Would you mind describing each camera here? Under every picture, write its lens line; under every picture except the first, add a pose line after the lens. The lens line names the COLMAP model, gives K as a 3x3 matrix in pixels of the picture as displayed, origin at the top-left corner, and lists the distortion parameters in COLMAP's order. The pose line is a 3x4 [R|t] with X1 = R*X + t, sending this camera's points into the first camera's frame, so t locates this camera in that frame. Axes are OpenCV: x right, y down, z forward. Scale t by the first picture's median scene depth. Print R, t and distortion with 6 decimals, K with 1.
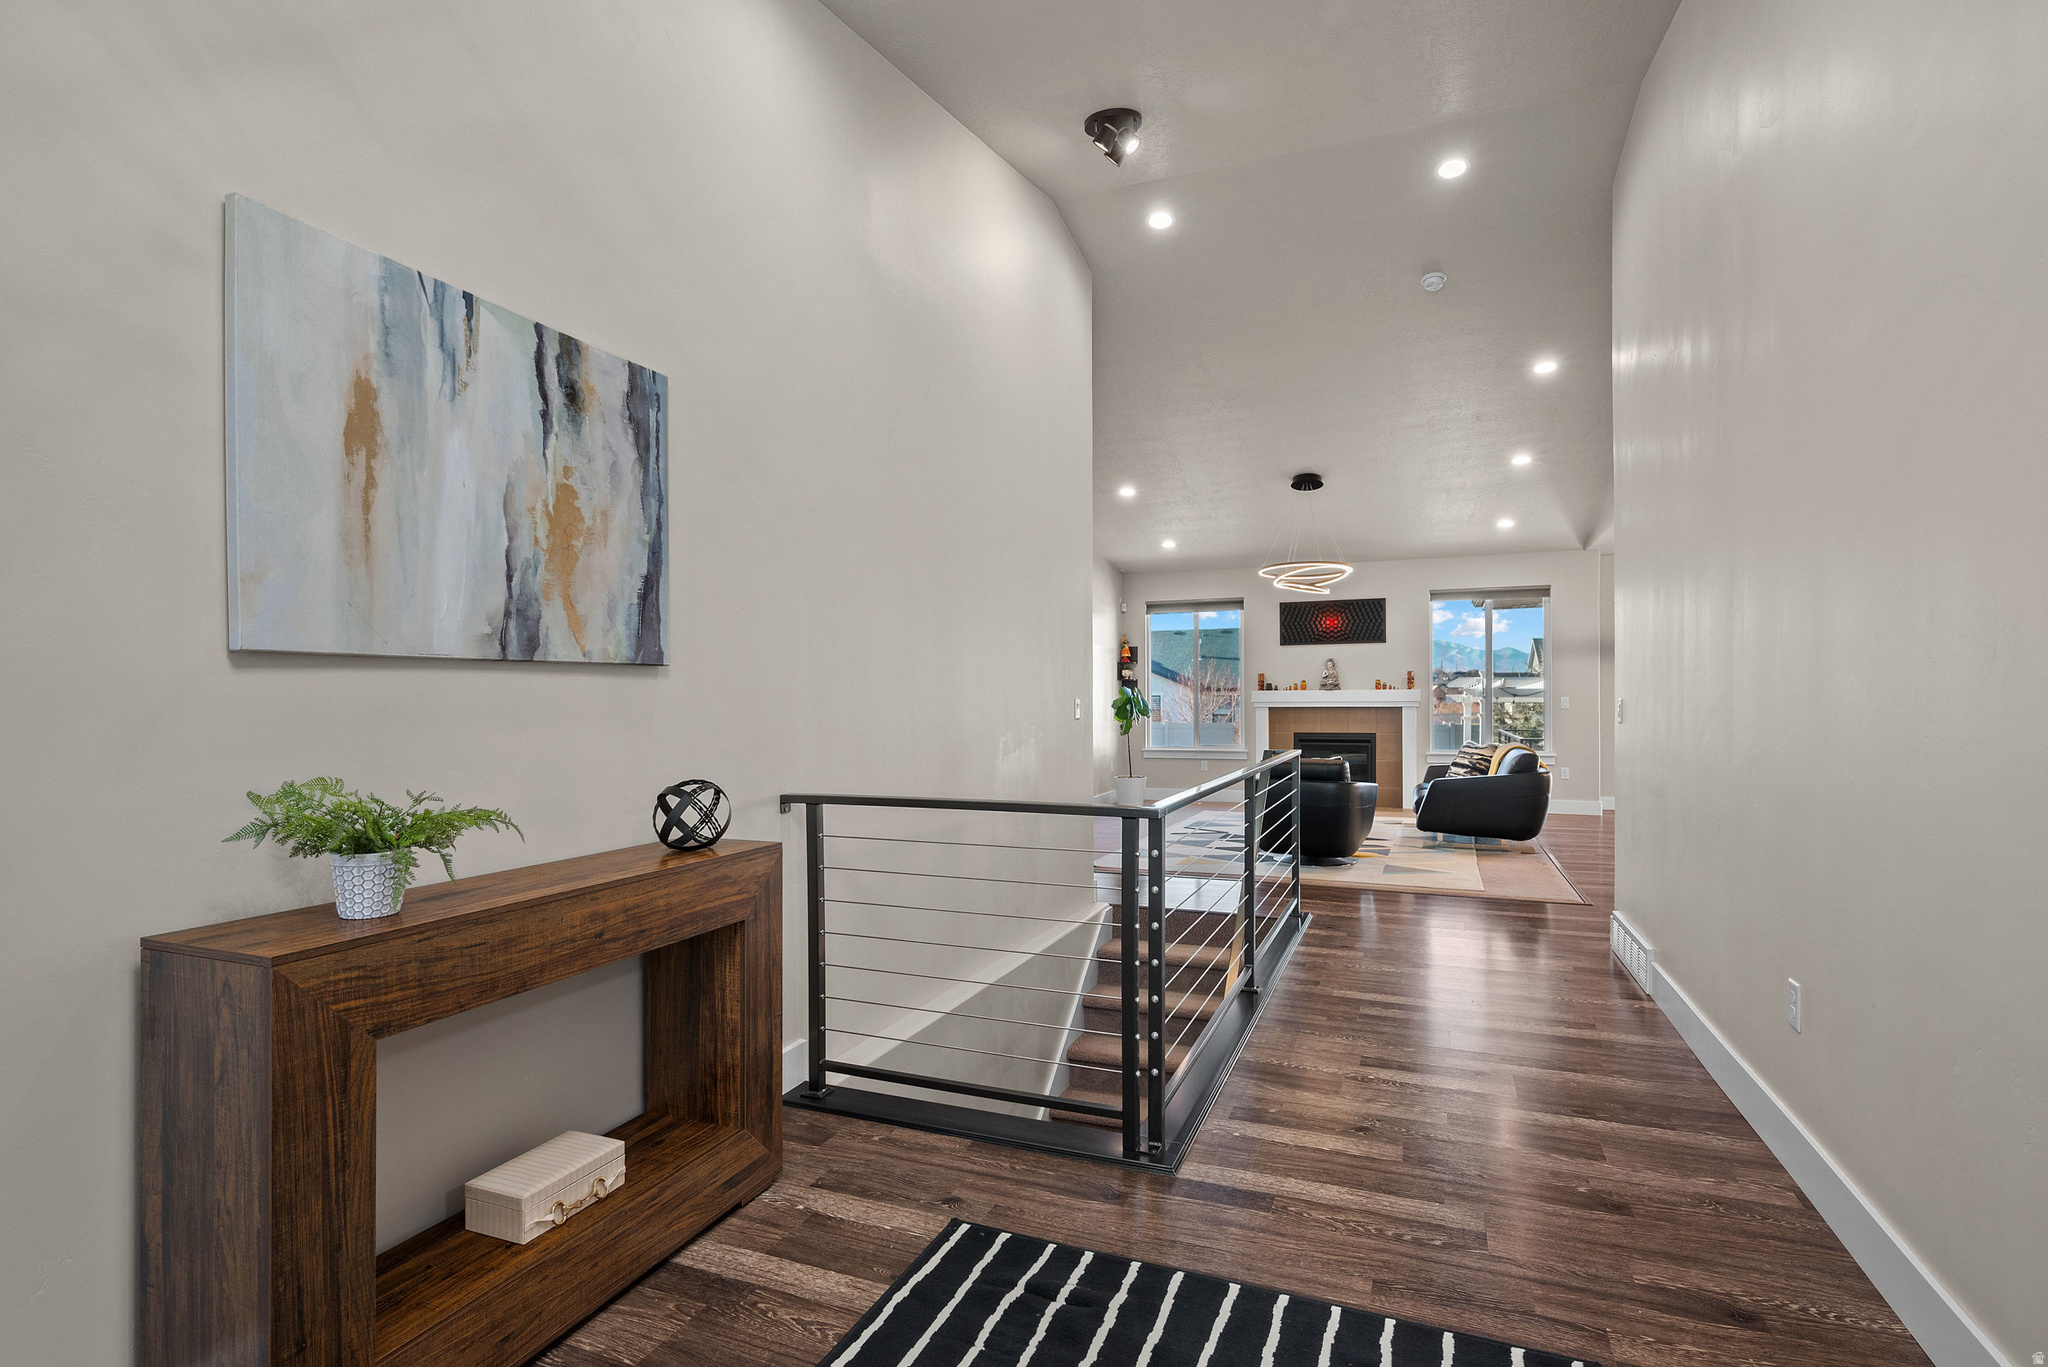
lens RADIAL K [[1009.4, 0, 1024.4], [0, 1009.4, 698.6], [0, 0, 1]] dist [0.002533, -0.000255]
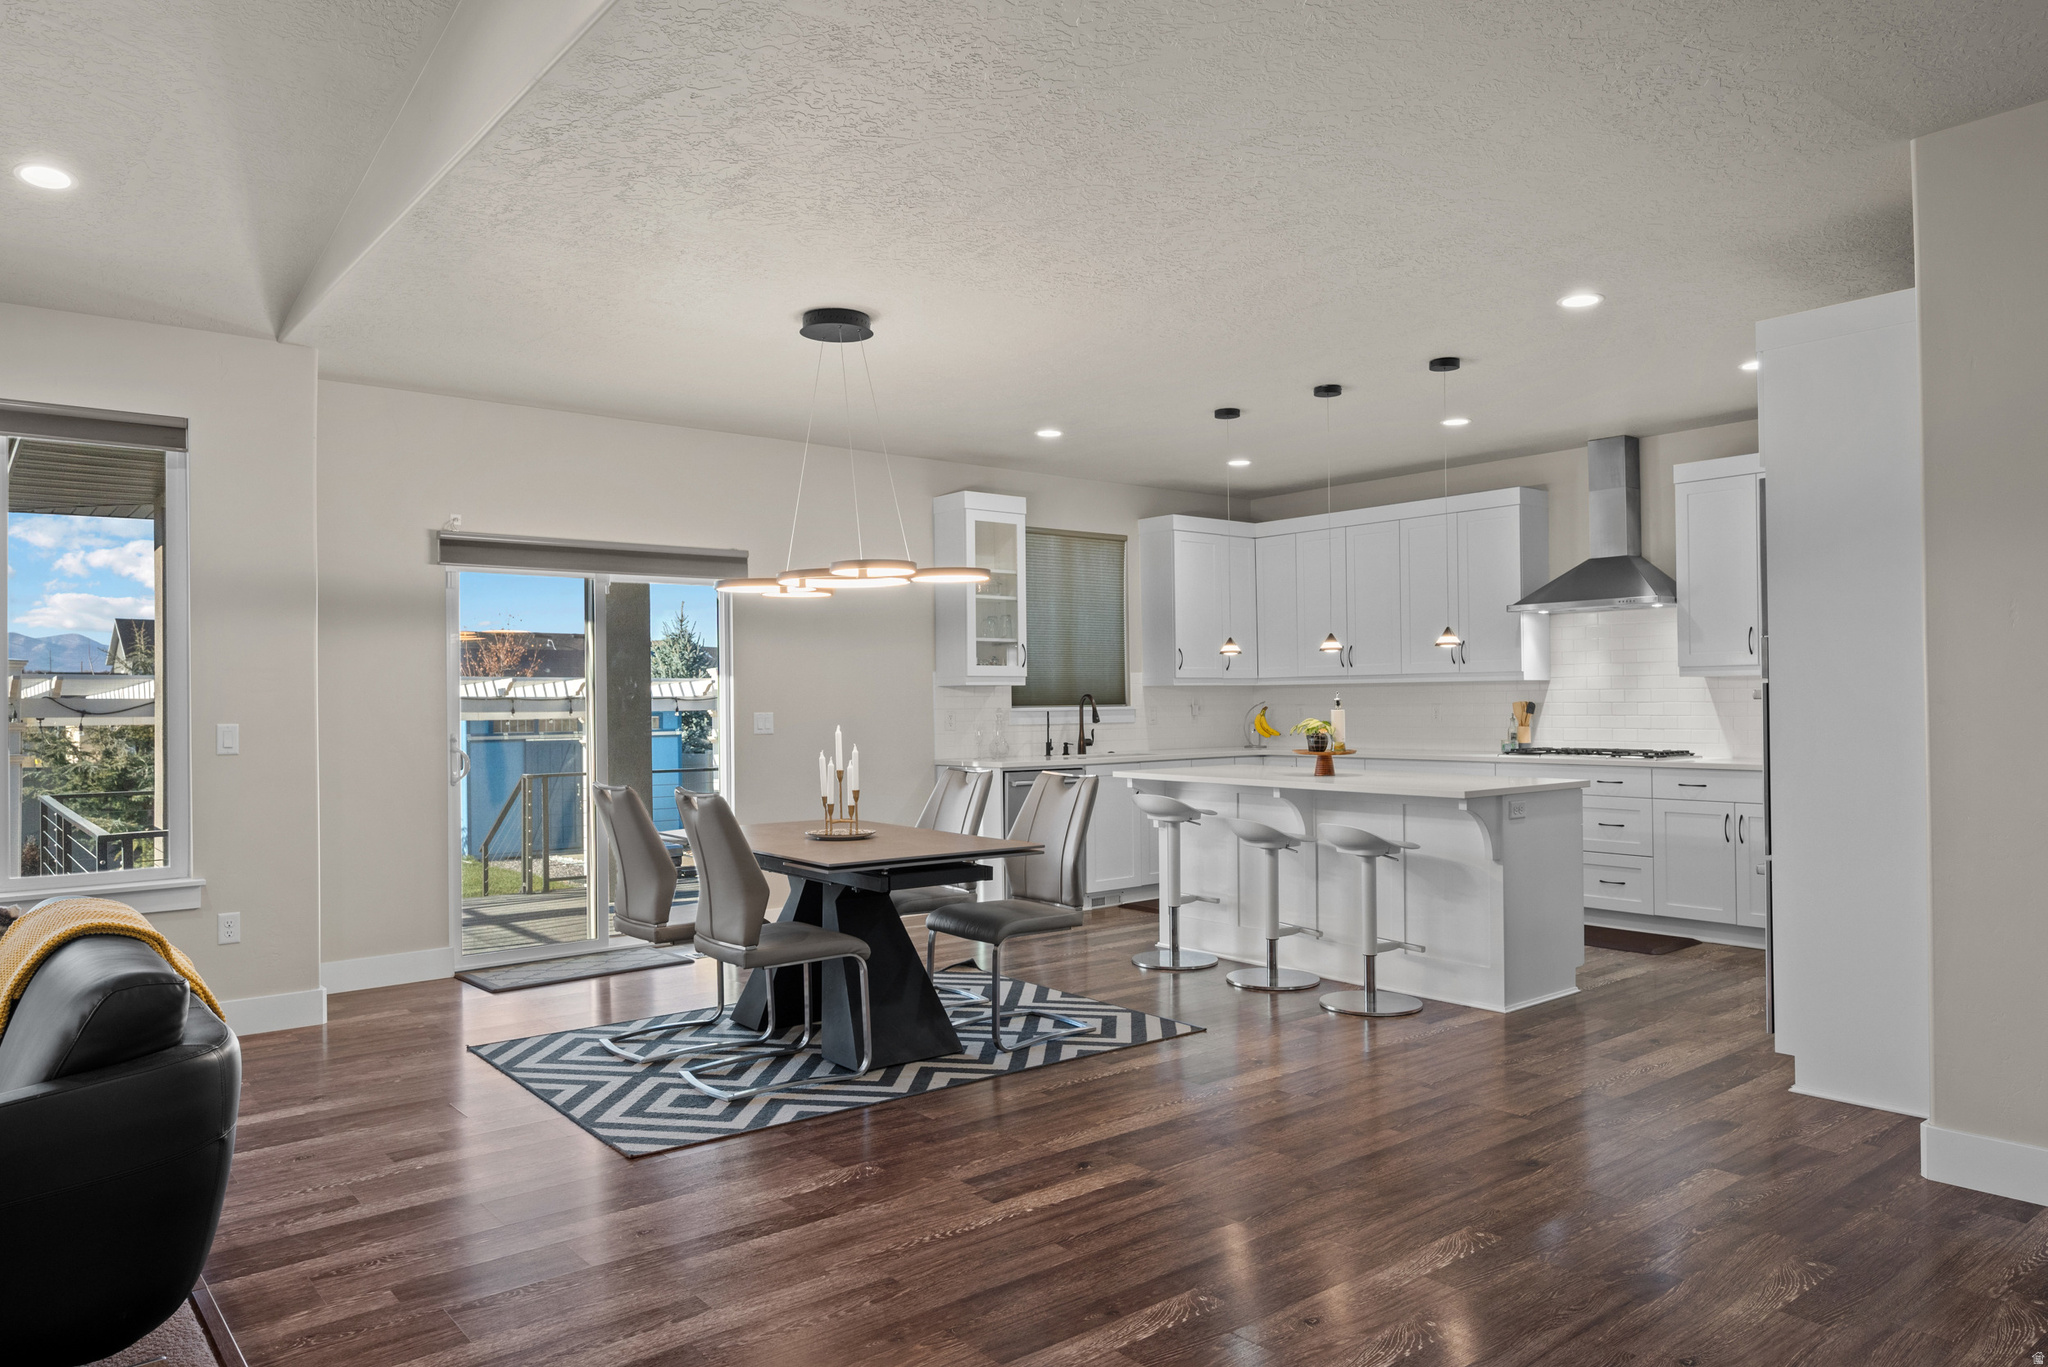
lens RADIAL K [[1348.0, 0, 1030.9], [0, 1348.0, 687.7], [0, 0, 1]] dist [0.002279, 0.003195]
pose [[0.486501, 0.005885, 0.873660, 0.223270], [0.009891, 0.999876, -0.012243, -0.005160], [-0.873624, 0.014598, 0.486383, 0.457553]]
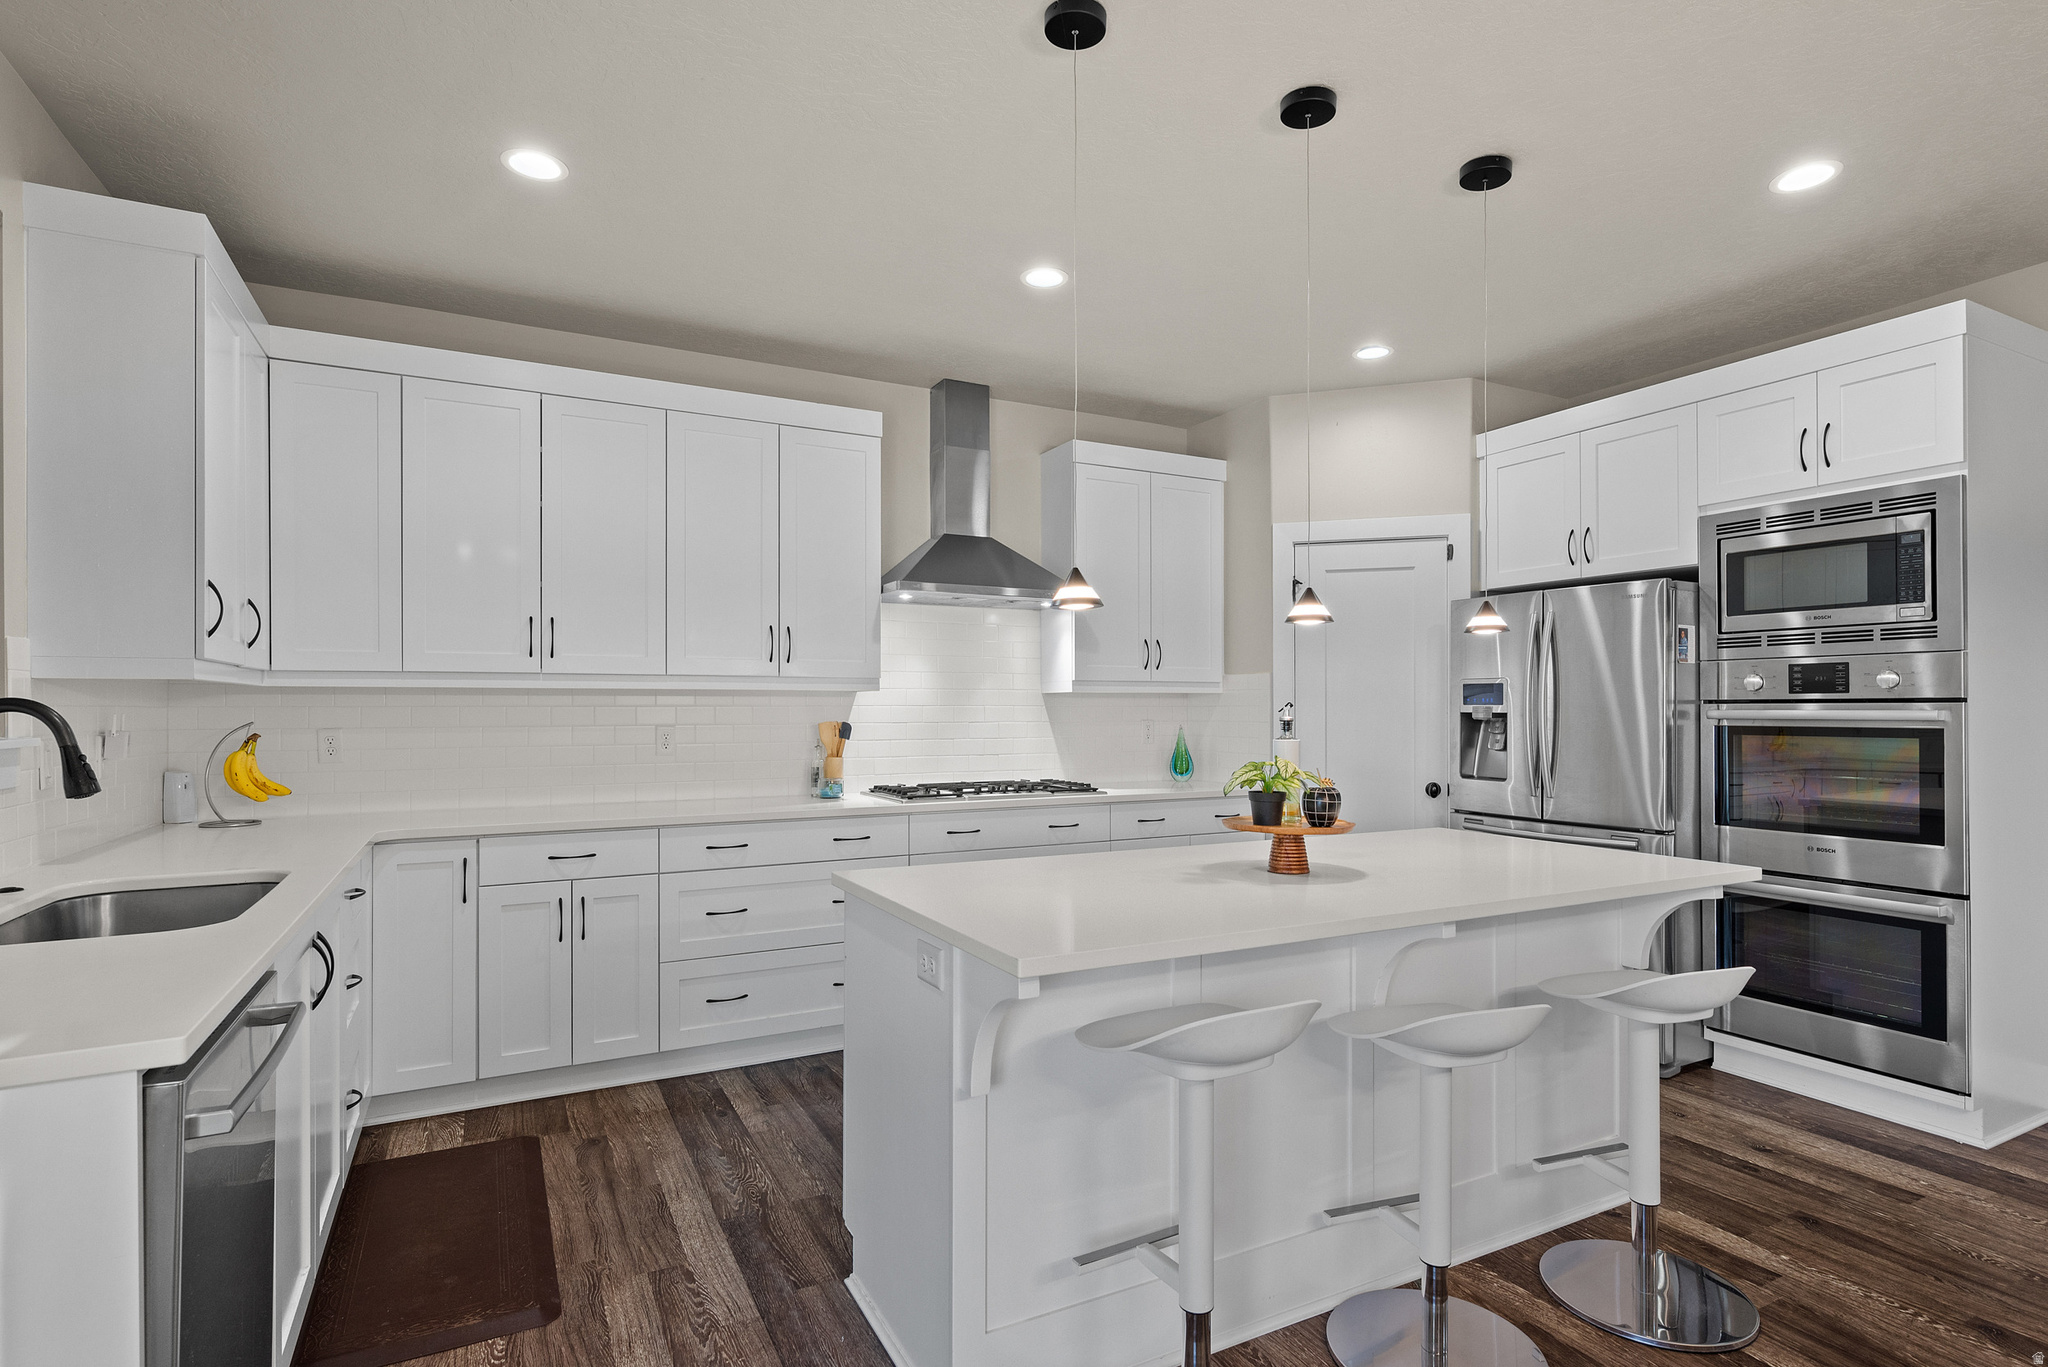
lens RADIAL K [[1009.4, 0, 1034.1], [0, 1009.4, 705.9], [0, 0, 1]] dist [0.002533, -0.000255]
pose [[-0.760443, 0.006150, 0.649376, 0.682681], [0.003347, 0.999979, -0.005551, -0.007577], [-0.649396, -0.002047, -0.760448, 0.820235]]
